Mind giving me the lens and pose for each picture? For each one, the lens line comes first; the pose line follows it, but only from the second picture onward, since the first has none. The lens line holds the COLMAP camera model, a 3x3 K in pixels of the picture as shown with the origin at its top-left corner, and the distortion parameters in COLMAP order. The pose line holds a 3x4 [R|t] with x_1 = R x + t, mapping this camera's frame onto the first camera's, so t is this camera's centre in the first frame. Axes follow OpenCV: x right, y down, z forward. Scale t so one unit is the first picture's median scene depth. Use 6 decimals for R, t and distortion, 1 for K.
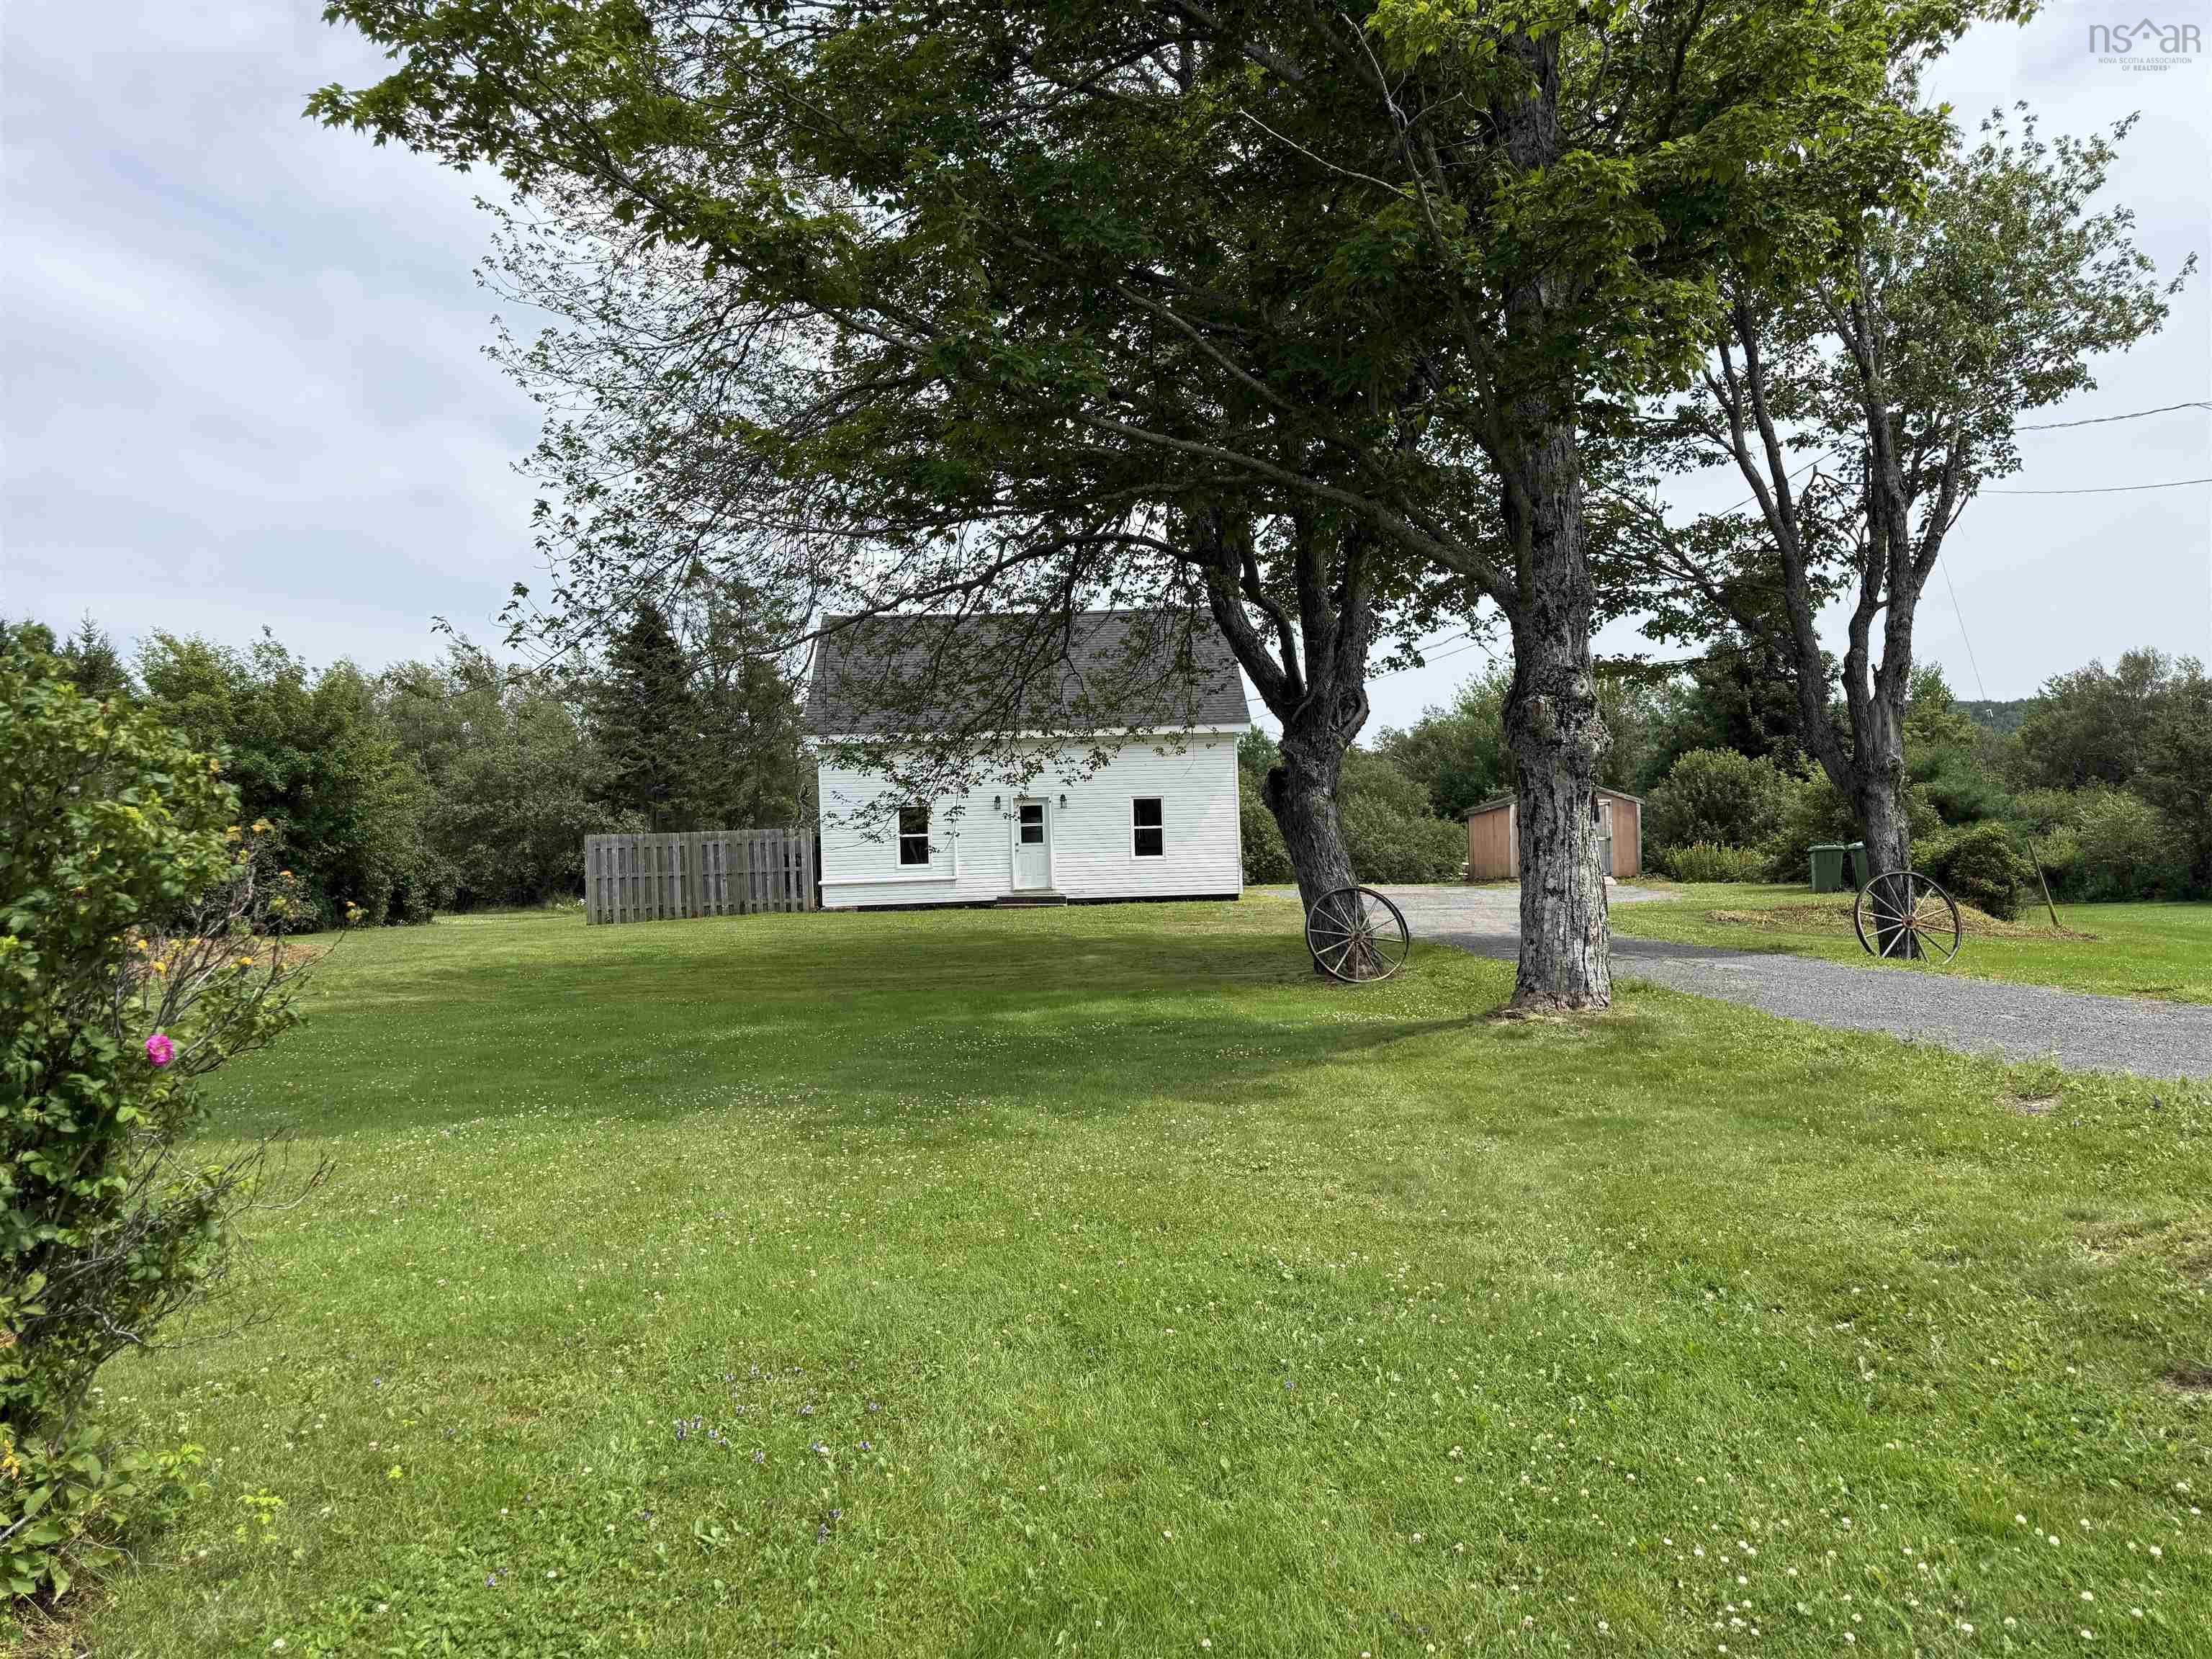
lens RADIAL K [[1623.4, 0, 1106.0], [0, 1623.4, 829.5], [0, 0, 1]] dist [0.109801, -0.148109]
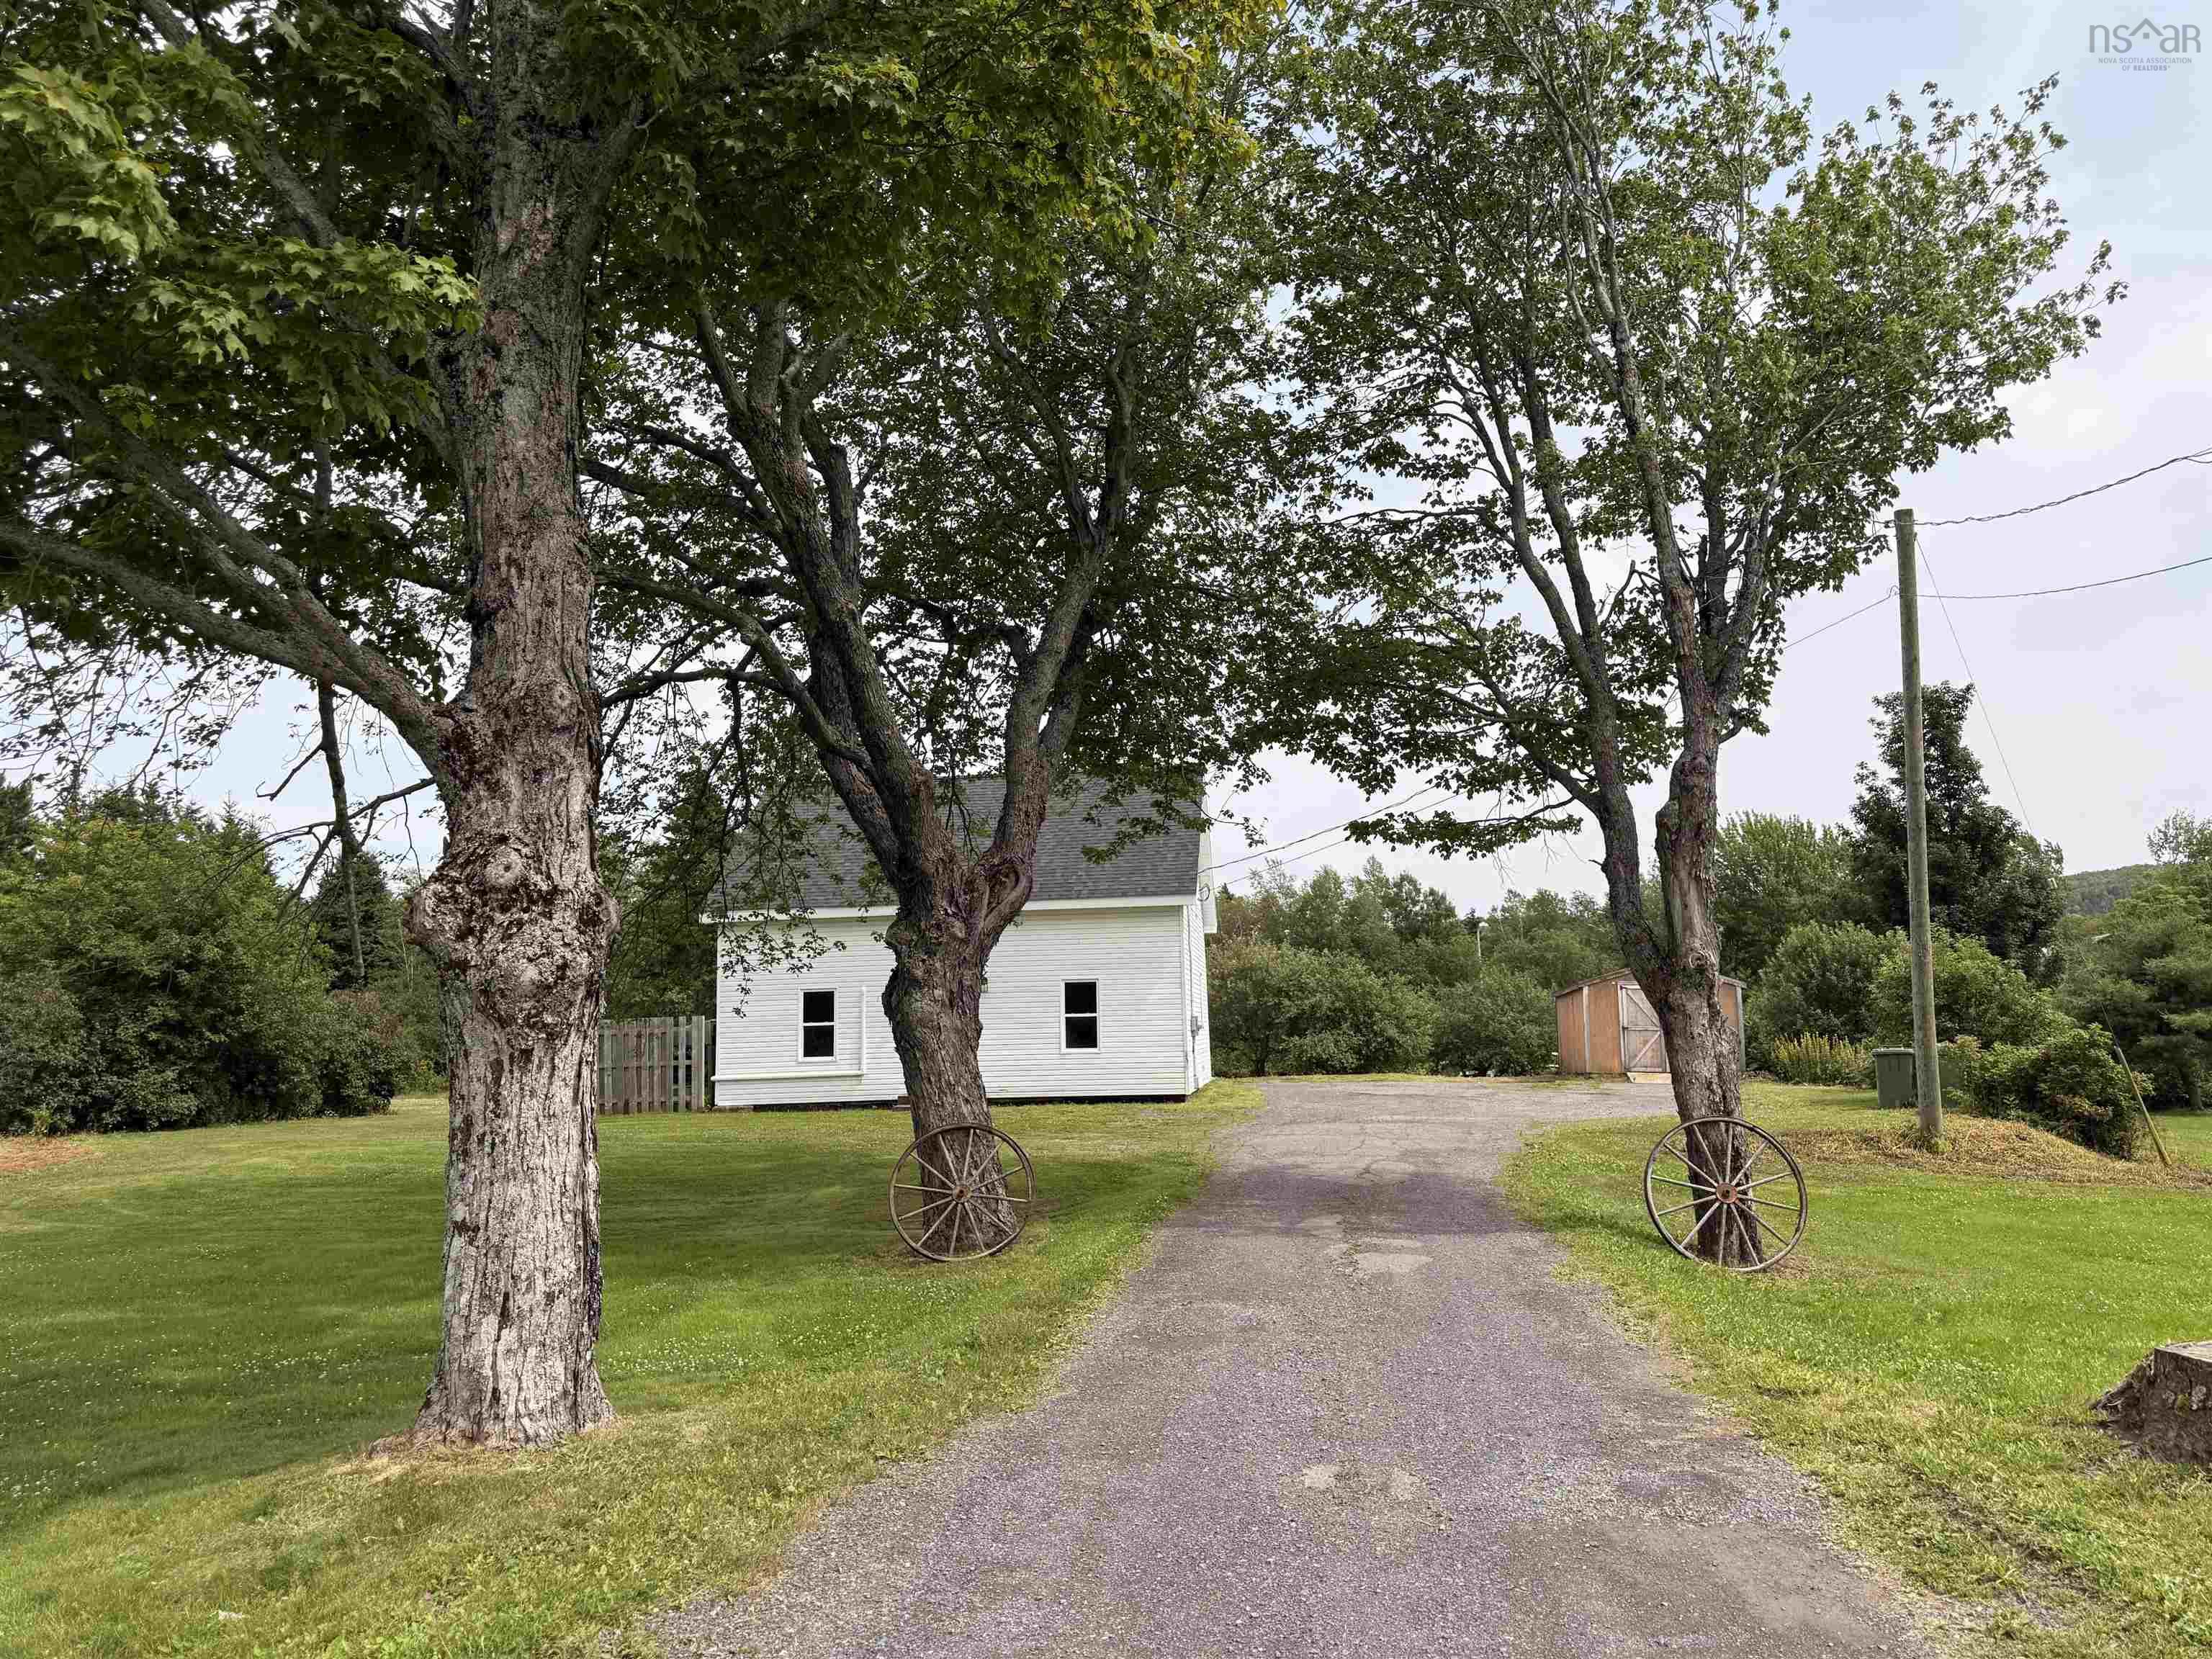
lens RADIAL K [[1623.4, 0, 1106.0], [0, 1623.4, 829.5], [0, 0, 1]] dist [0.109801, -0.148109]
pose [[0.987969, -0.012263, -0.154166, 0.178502], [-0.003407, 0.994883, -0.100972, -0.012992], [0.154615, 0.100283, 0.982872, 0.138967]]
